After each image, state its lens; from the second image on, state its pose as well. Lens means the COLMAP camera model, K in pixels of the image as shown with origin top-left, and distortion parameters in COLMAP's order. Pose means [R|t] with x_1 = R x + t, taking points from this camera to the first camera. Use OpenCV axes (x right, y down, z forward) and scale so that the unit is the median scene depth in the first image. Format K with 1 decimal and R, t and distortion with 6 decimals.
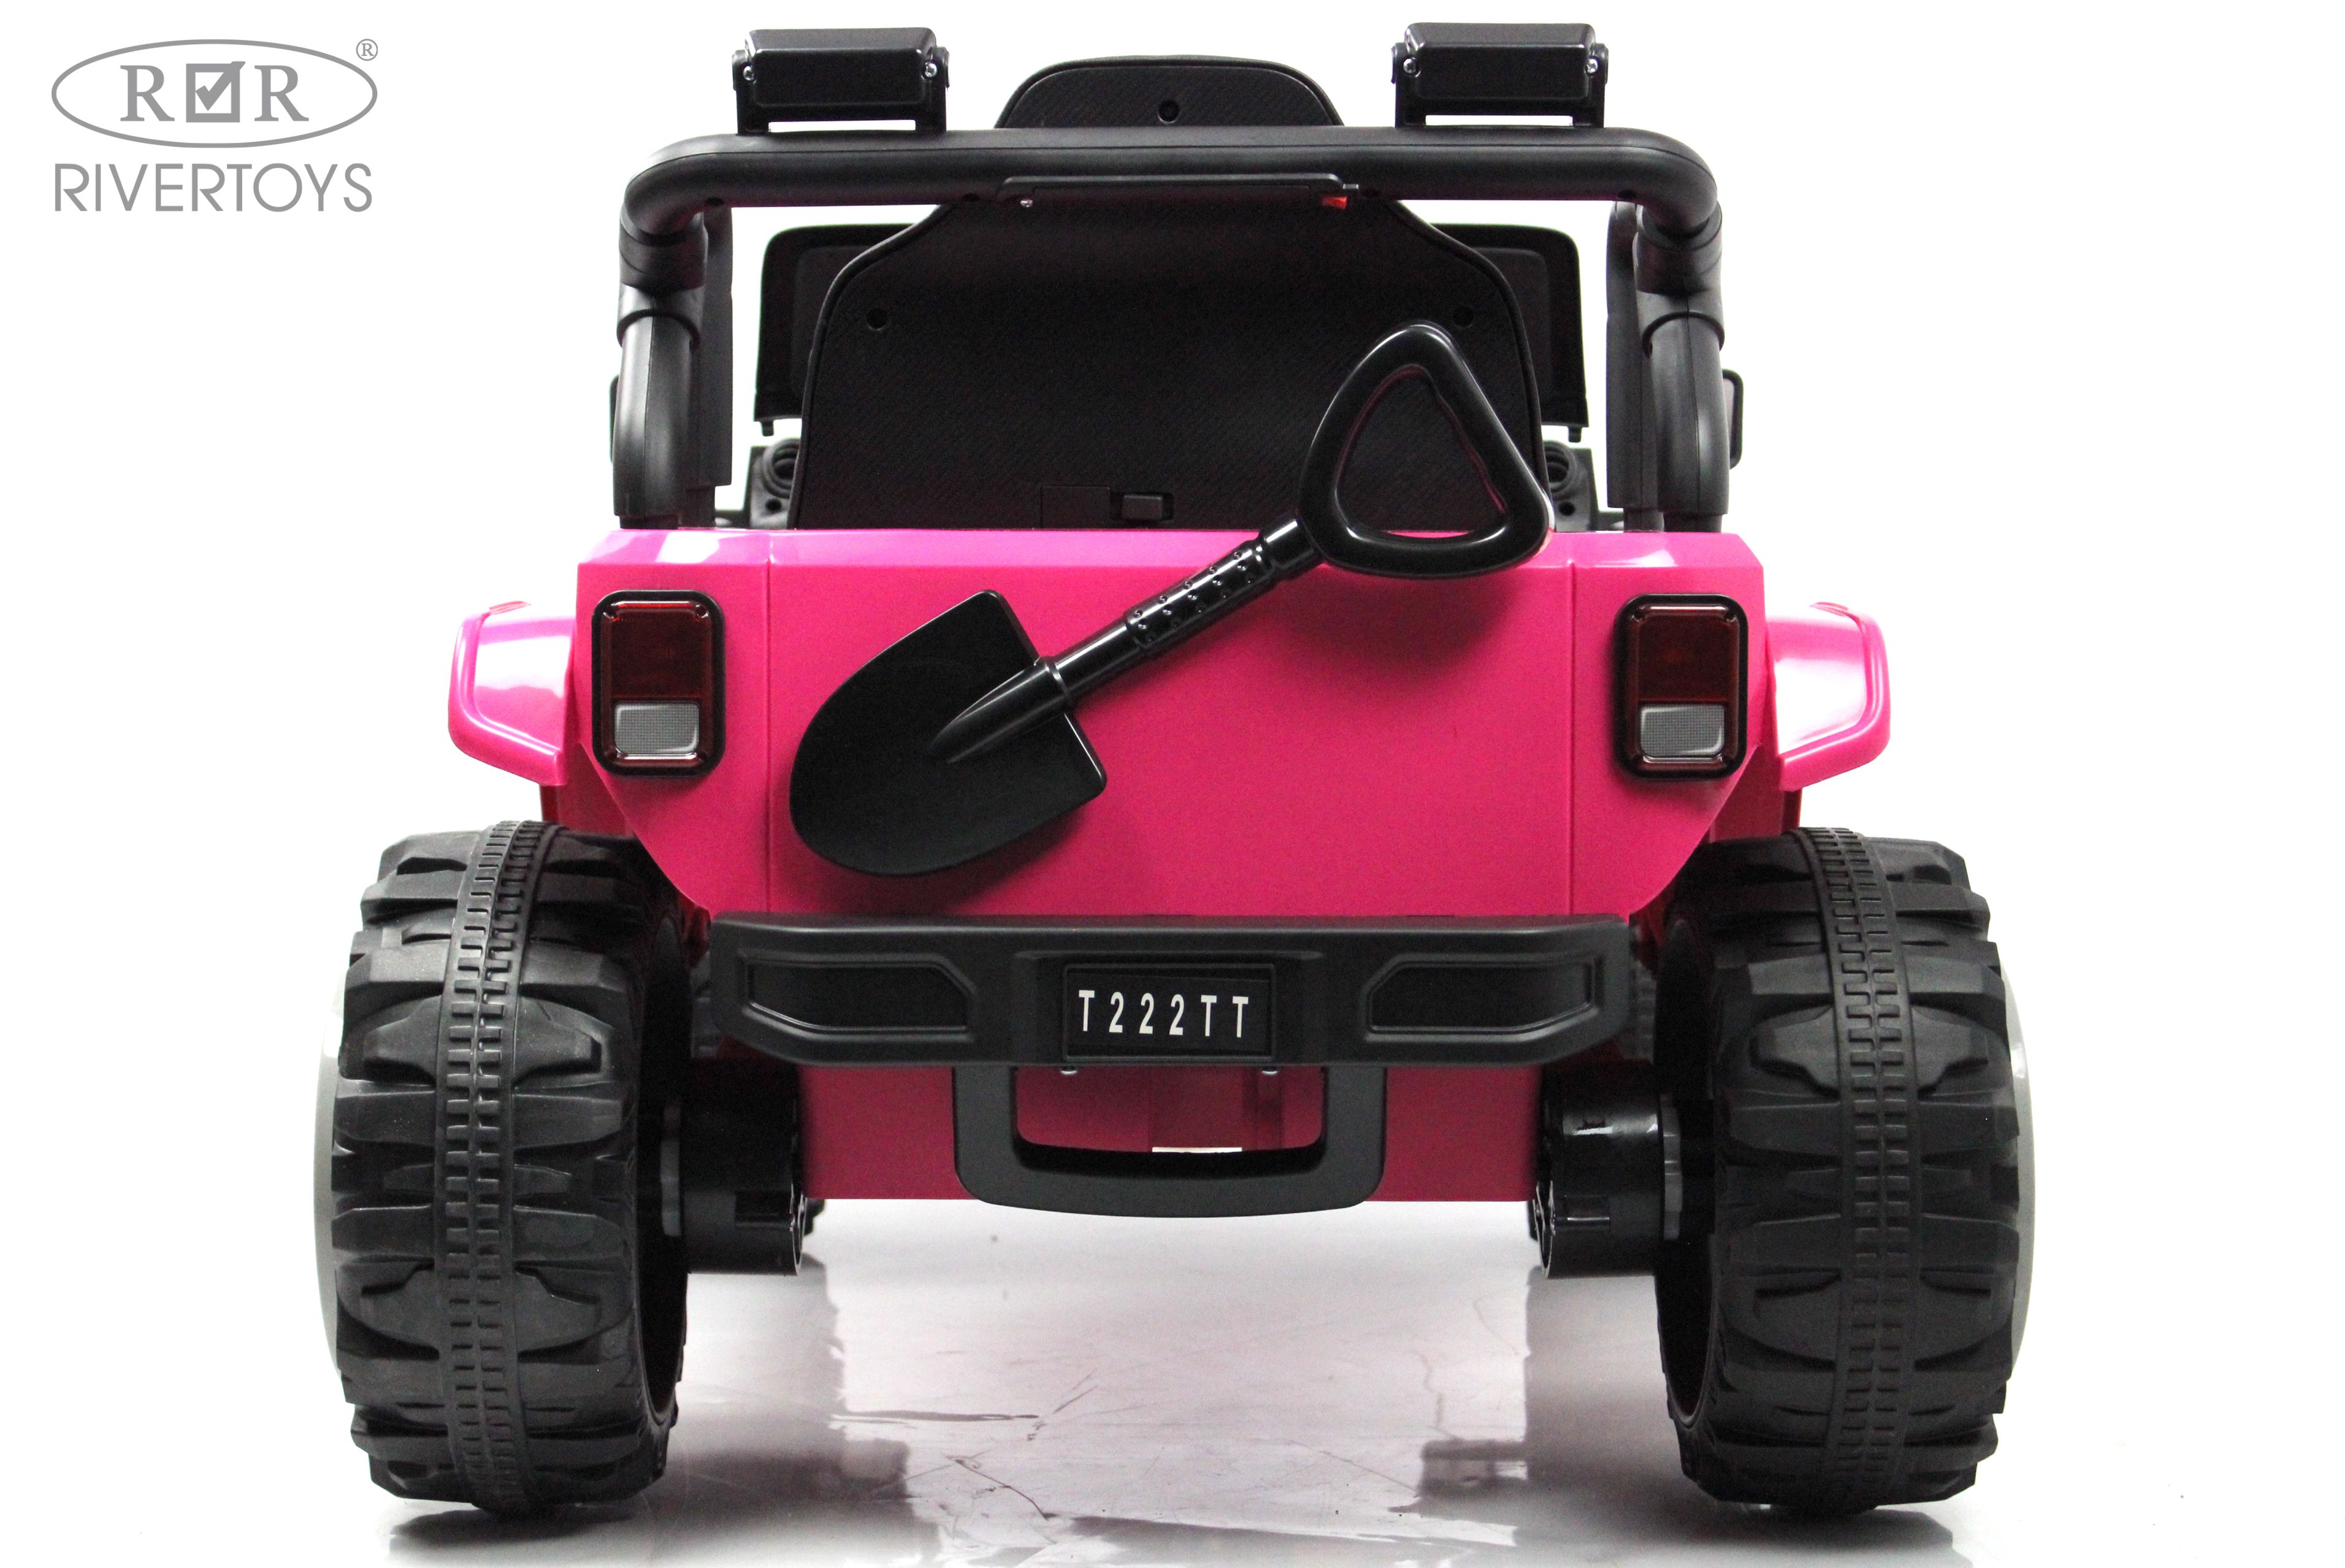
lens RADIAL K [[4596.4, 0, 1172.5], [0, 4596.4, 784.0], [0, 0, 1]] dist [-0.049457, 0.112848]
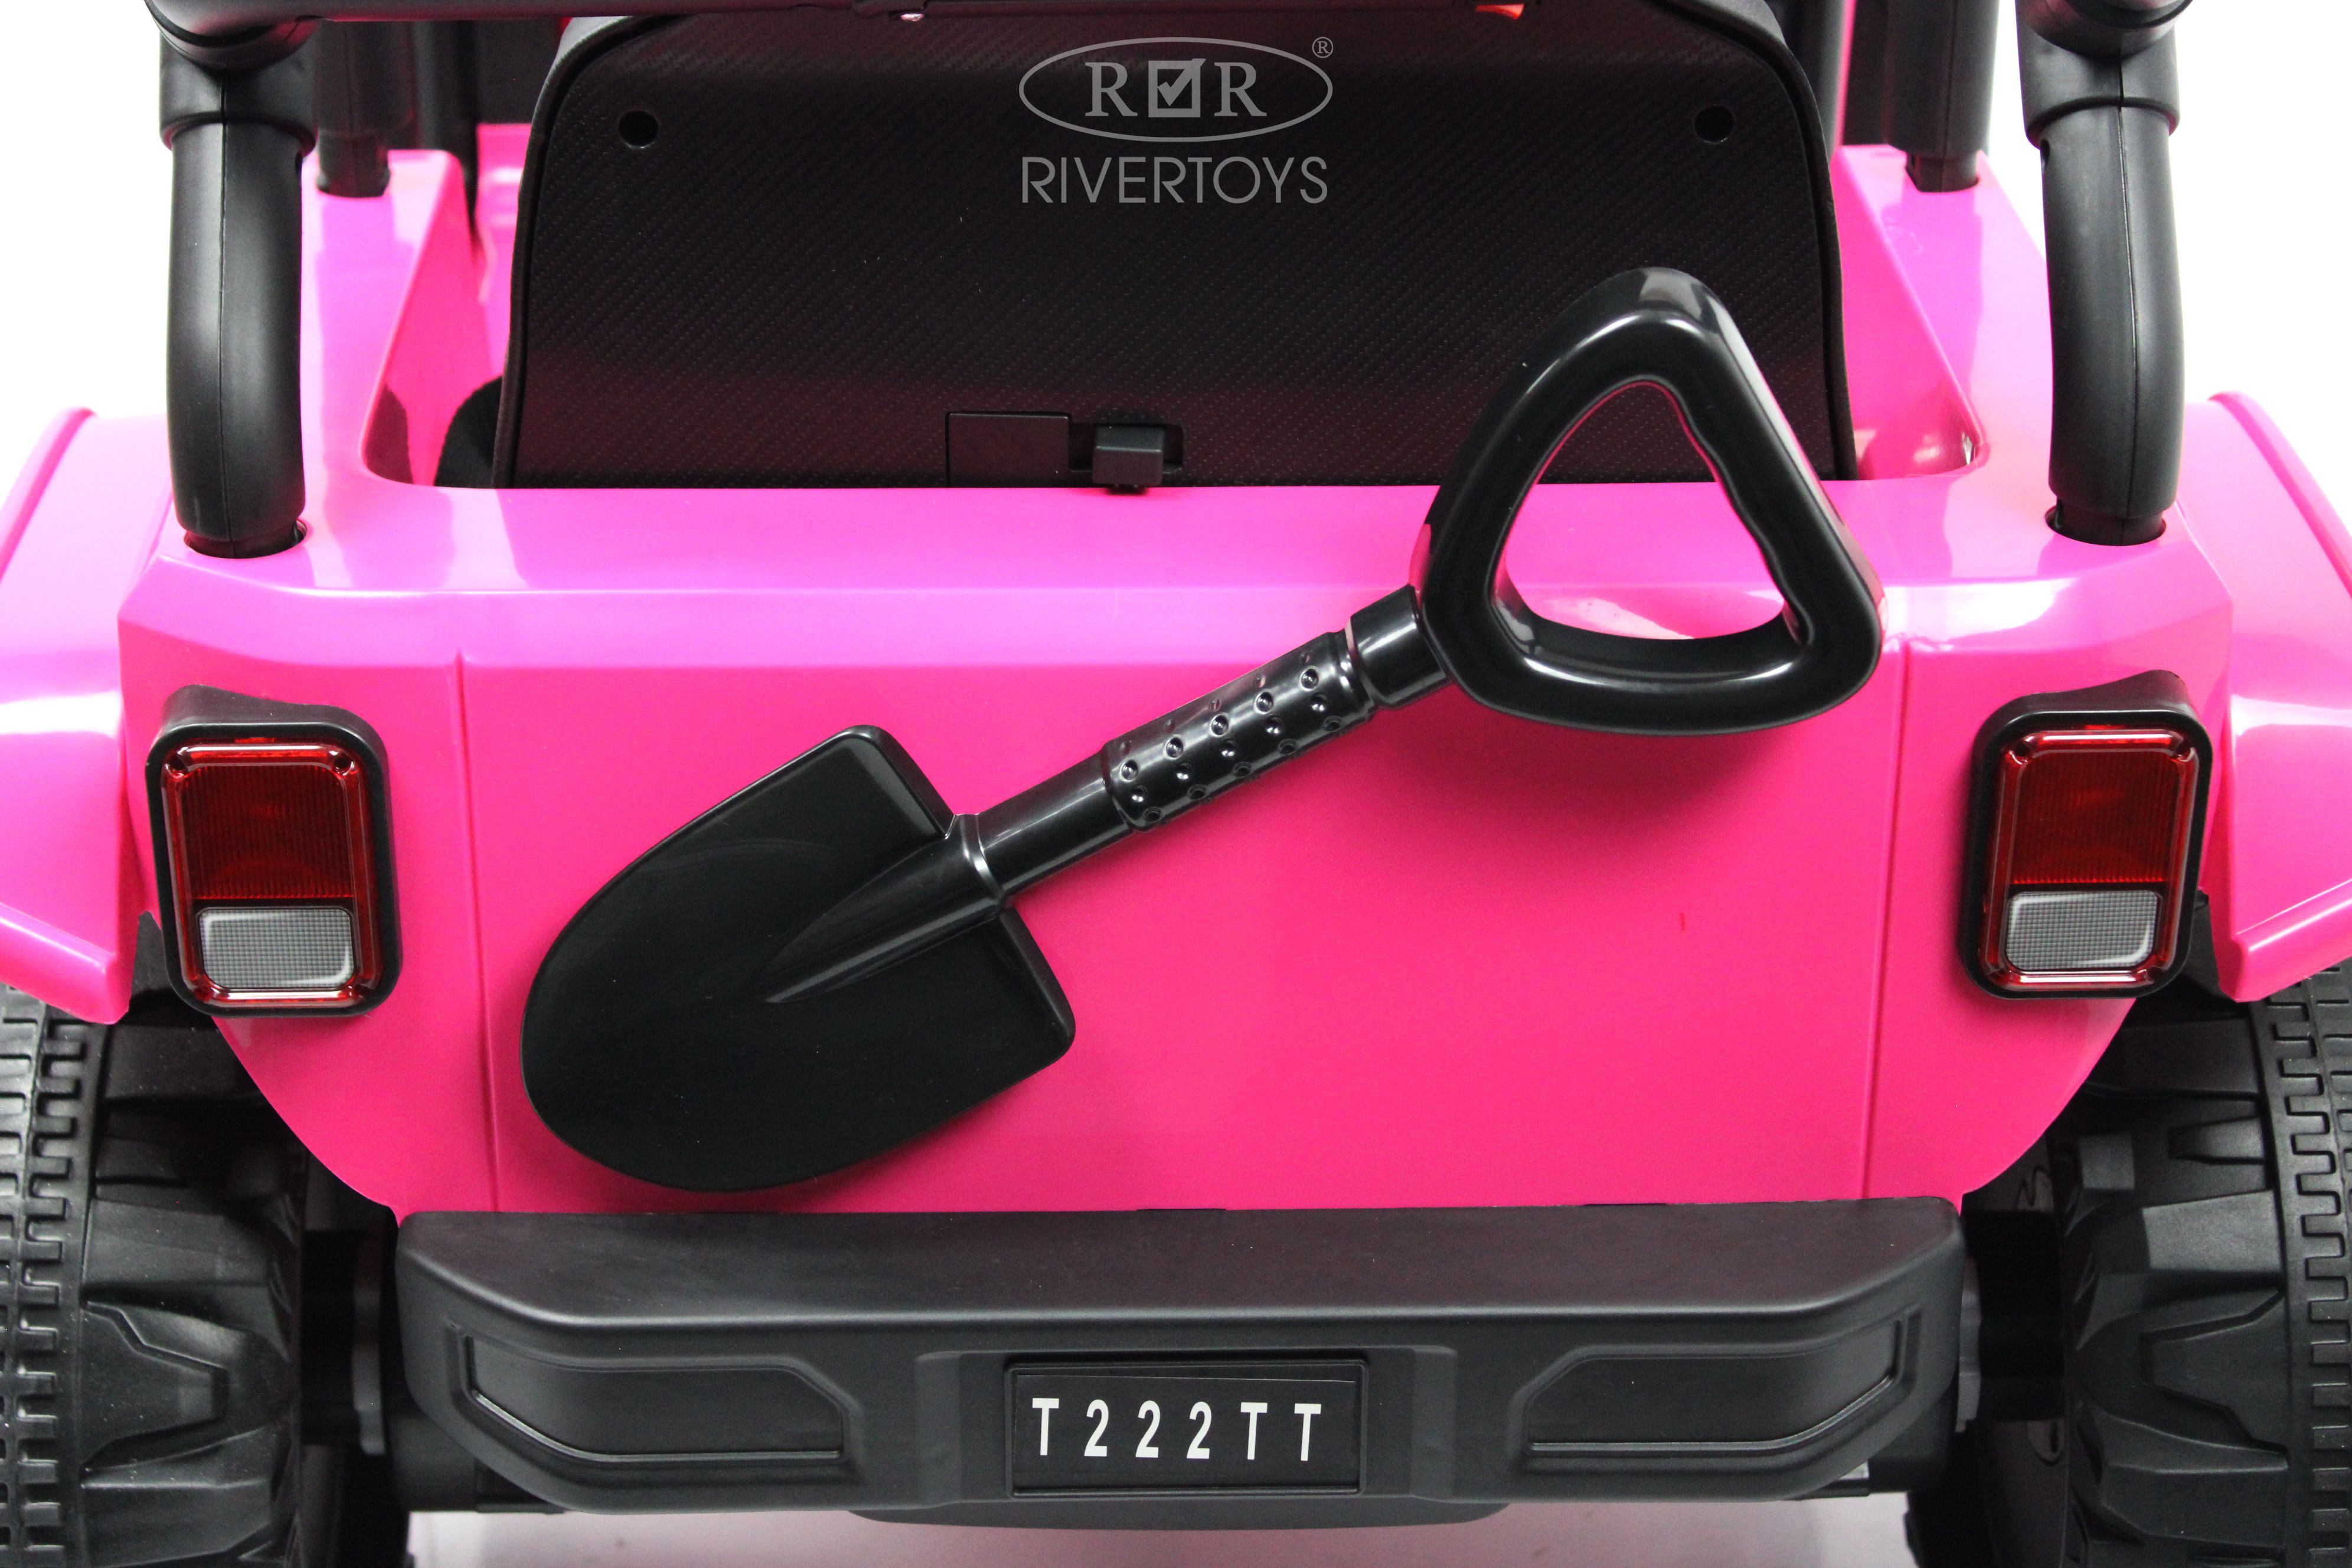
lens RADIAL K [[4607.9, 0, 1176.0], [0, 4607.9, 784.0], [0, 0, 1]] dist [-0.007820, 0.133195]
pose [[0.999580, -0.010377, 0.027048, -0.016790], [-0.001266, 0.917109, 0.398634, -0.255510], [-0.028943, -0.398501, 0.916711, 0.483216]]
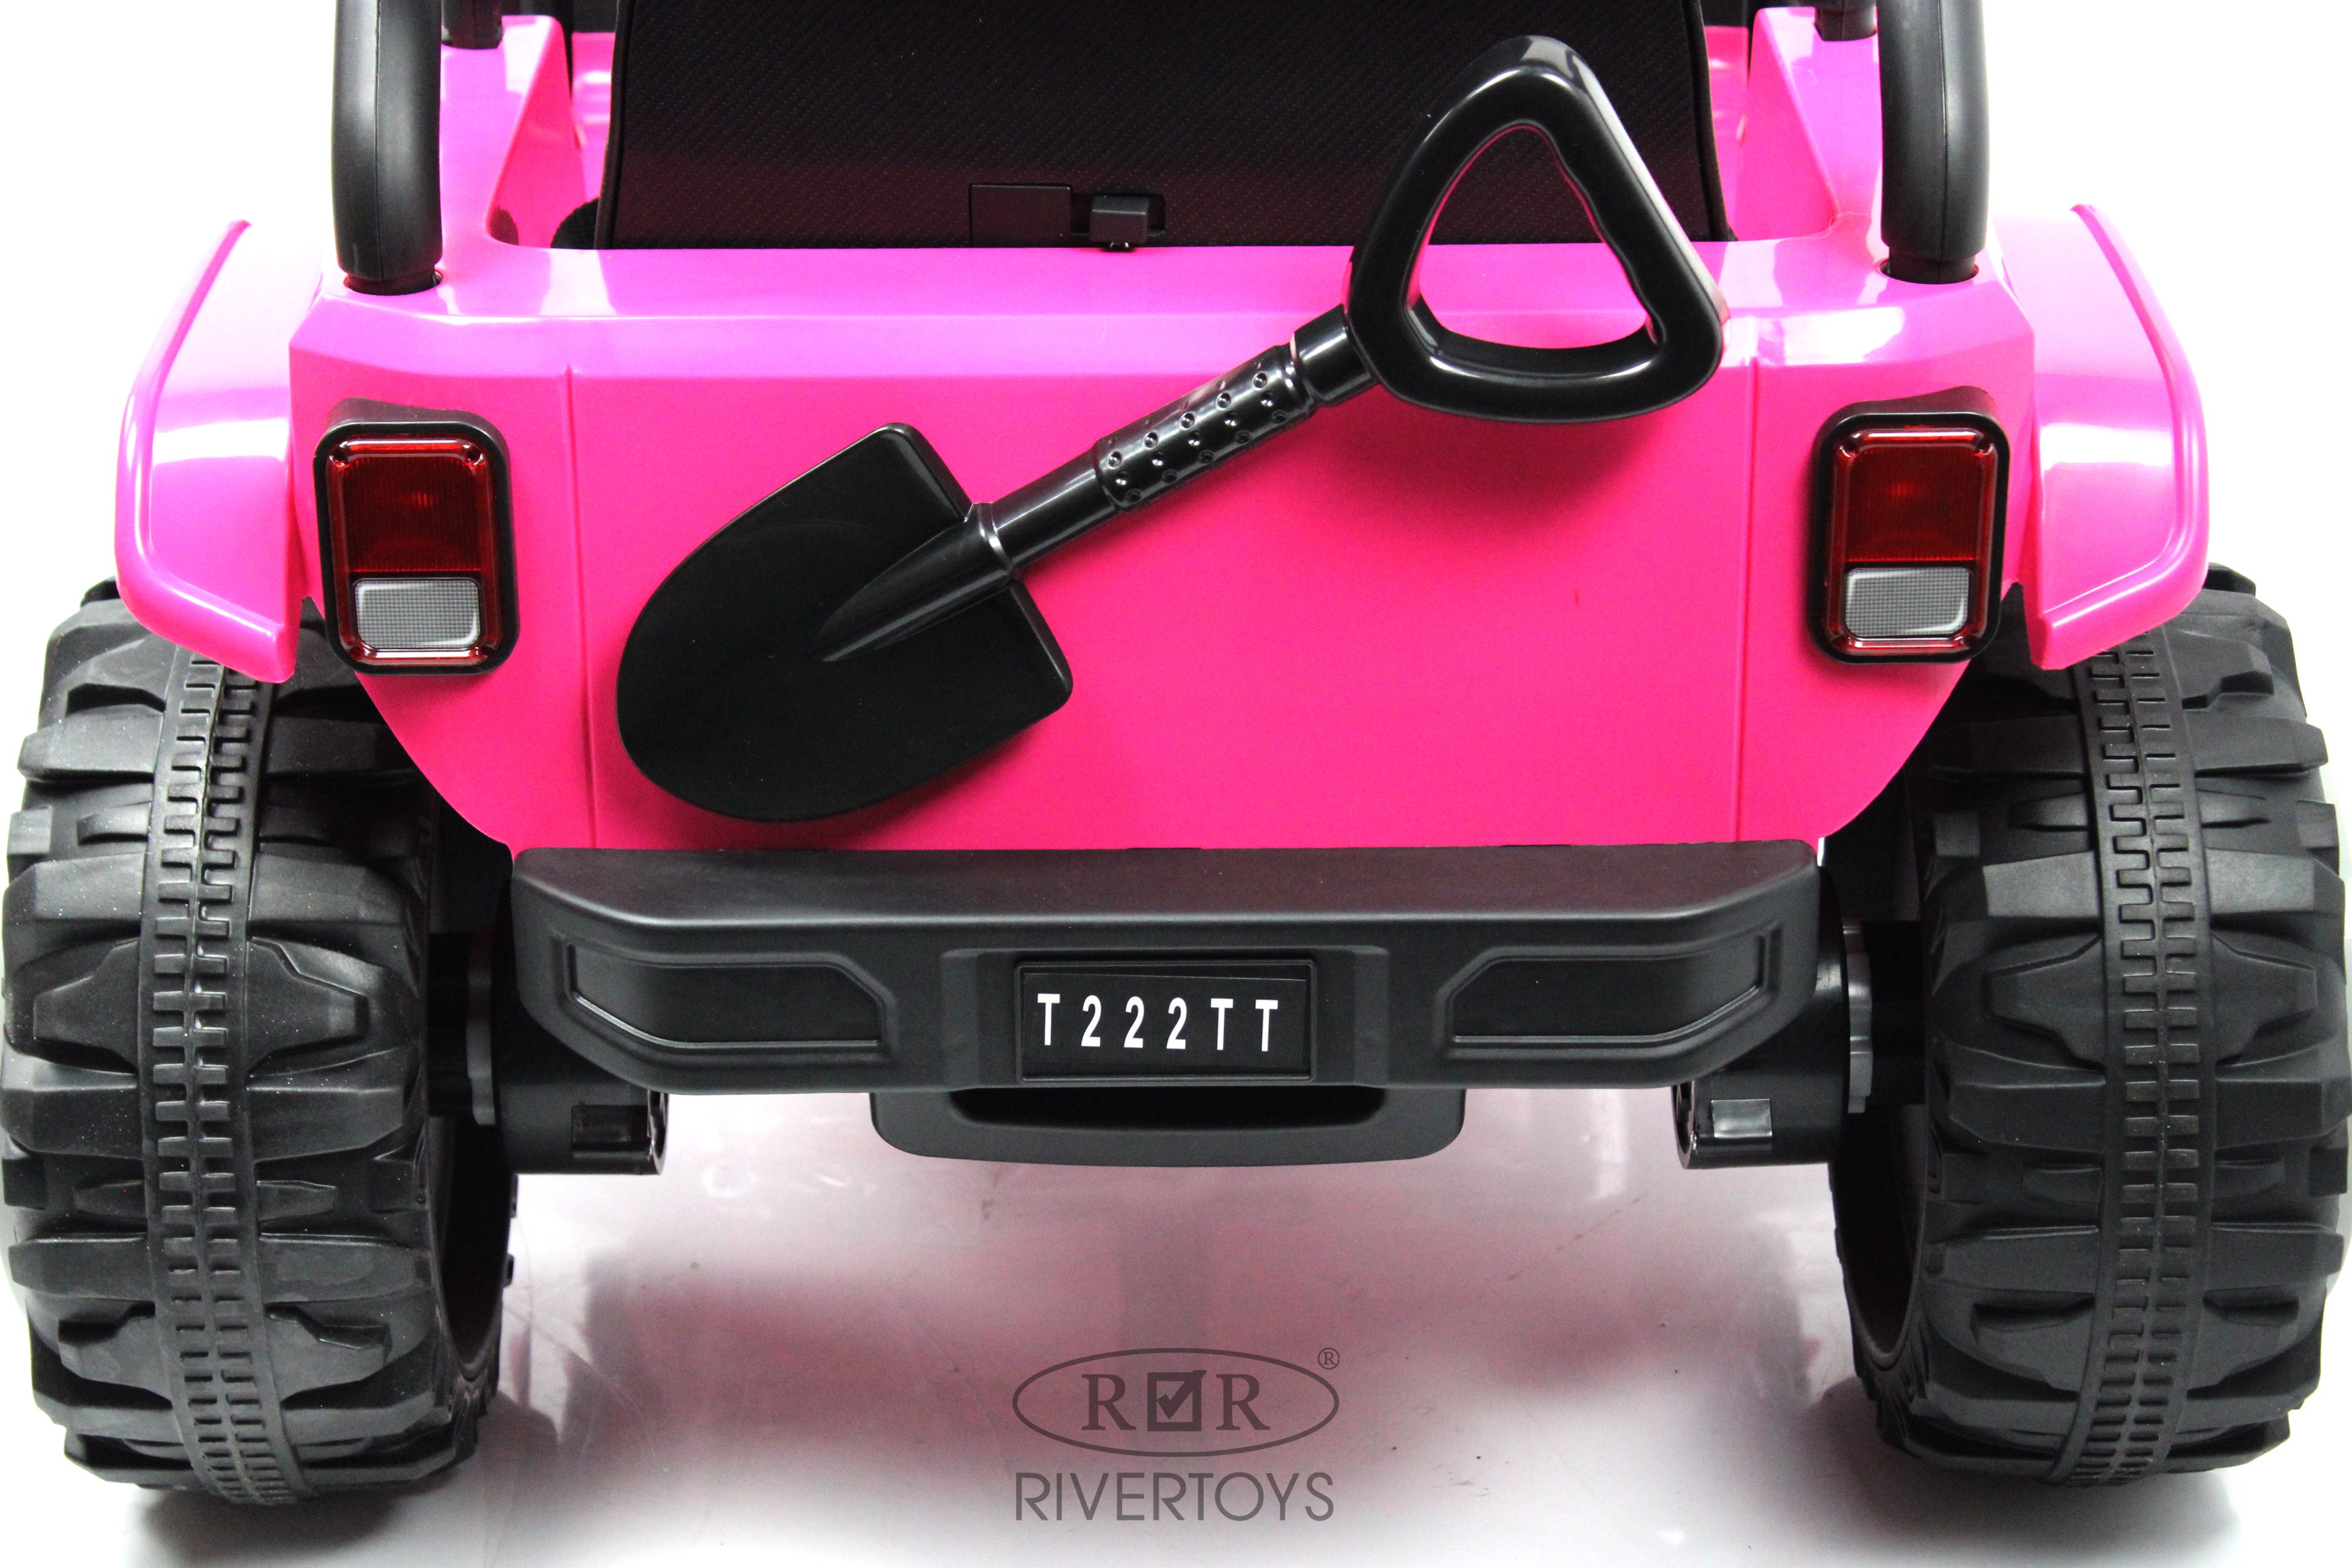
lens RADIAL K [[5195.7, 0, 1176.0], [0, 5195.7, 784.0], [0, 0, 1]] dist [0.021843, 0.066484]
pose [[0.999955, -0.009470, -0.000116, 0.001237], [0.008883, 0.933579, 0.358261, -0.265282], [-0.003284, -0.358246, 0.933622, 0.261829]]
